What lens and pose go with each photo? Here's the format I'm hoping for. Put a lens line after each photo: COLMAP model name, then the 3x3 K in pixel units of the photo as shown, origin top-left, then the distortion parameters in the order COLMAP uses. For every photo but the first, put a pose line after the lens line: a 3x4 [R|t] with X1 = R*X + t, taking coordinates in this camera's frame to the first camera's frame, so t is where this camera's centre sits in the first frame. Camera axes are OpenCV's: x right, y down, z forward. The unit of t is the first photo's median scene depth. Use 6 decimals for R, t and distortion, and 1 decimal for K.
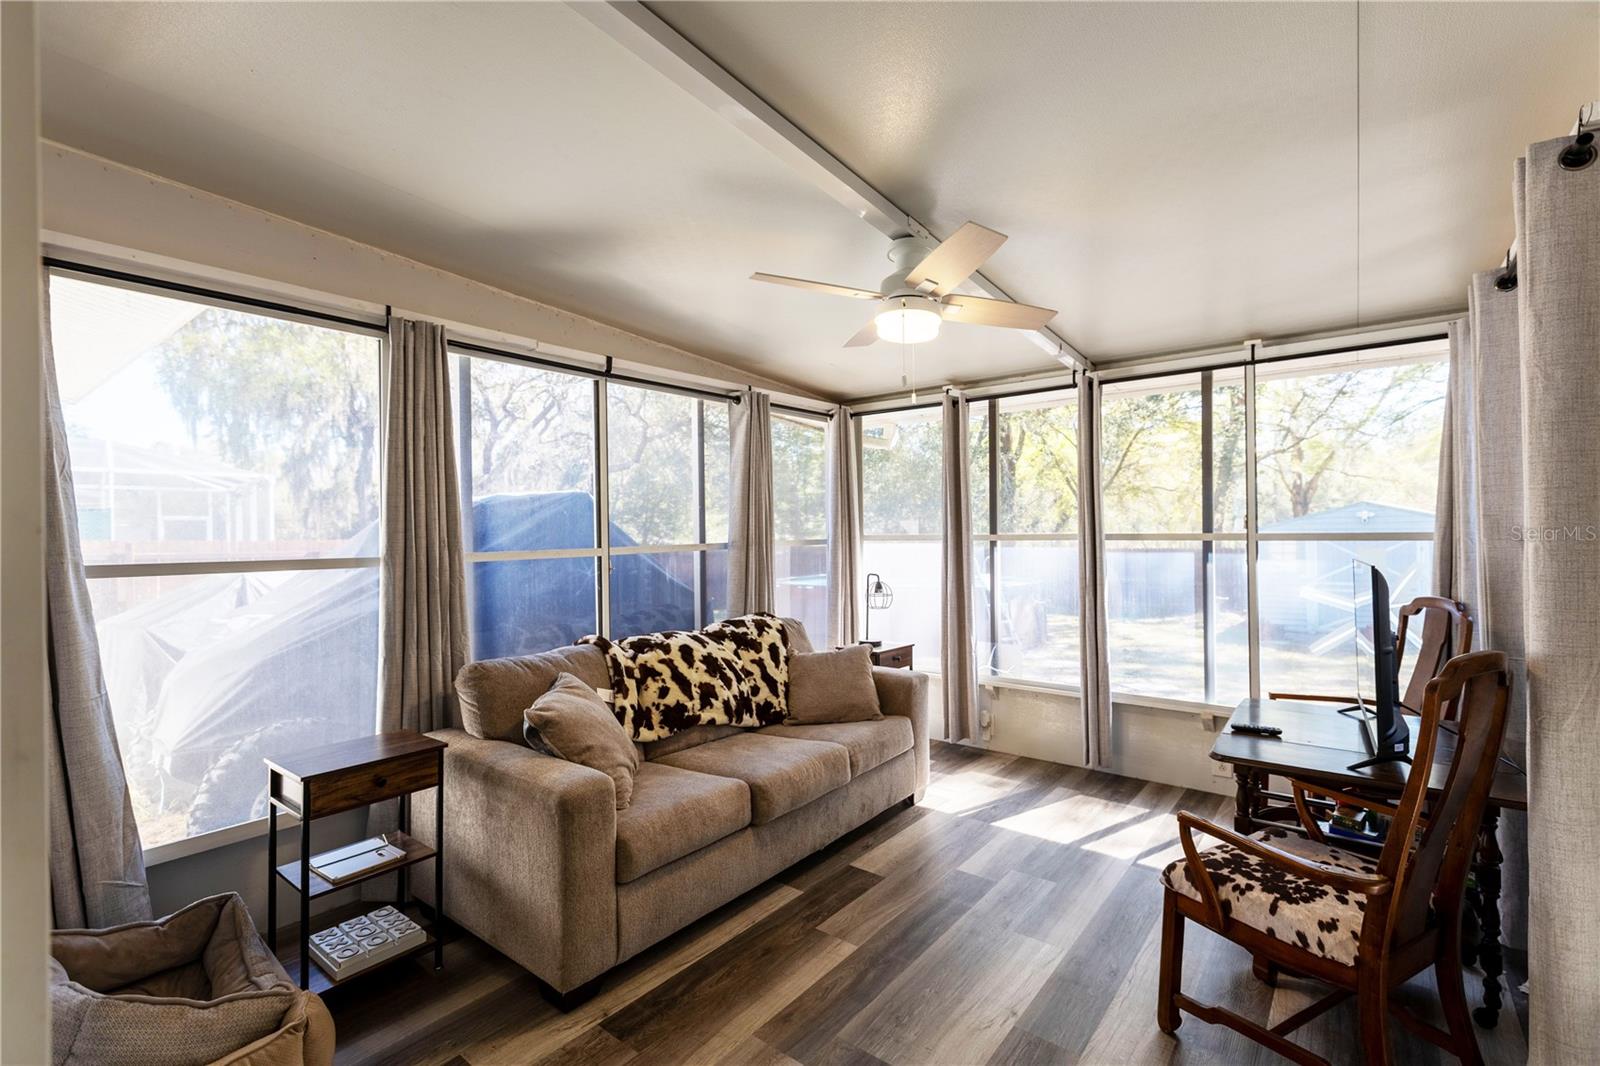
lens RADIAL K [[716.7, 0, 800.4], [0, 716.7, 528.8], [0, 0, 1]] dist [-0.002725, -0.000451]
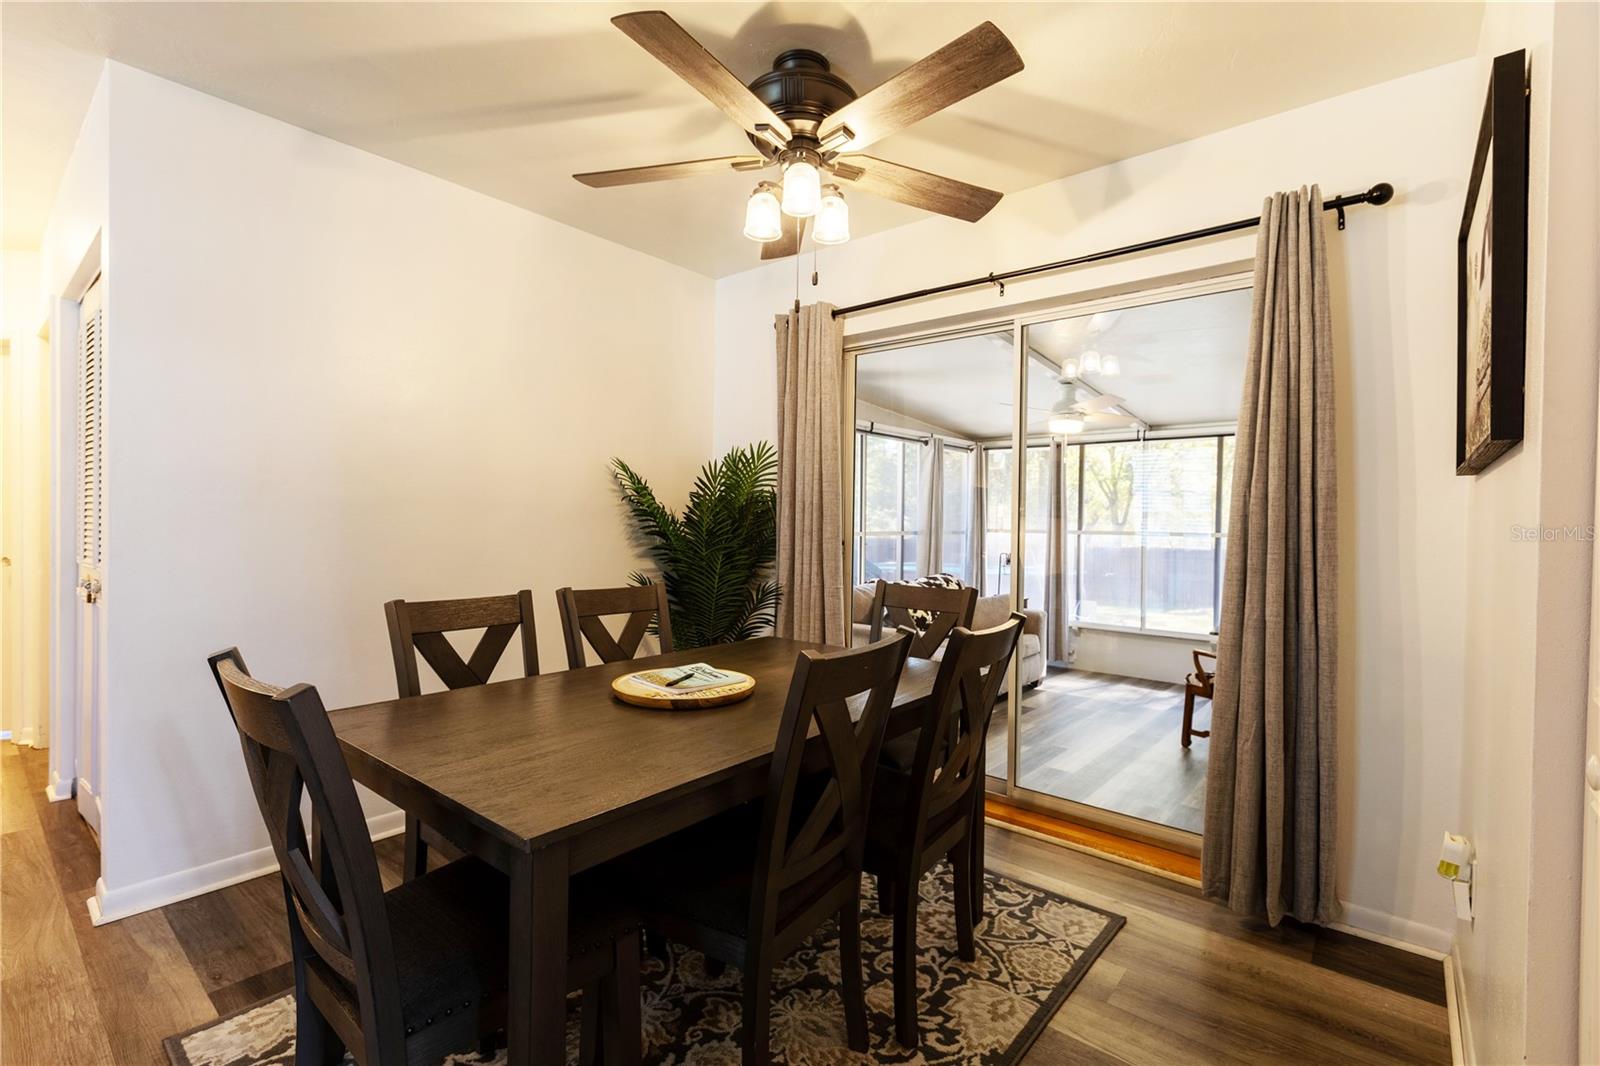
lens RADIAL K [[716.7, 0, 801.3], [0, 716.7, 532.4], [0, 0, 1]] dist [-0.002725, -0.000451]
pose [[0.999278, 0.027329, -0.026409, -0.321199], [-0.026875, 0.999487, 0.017410, 0.001449], [0.026871, -0.016688, 0.999500, -0.625991]]
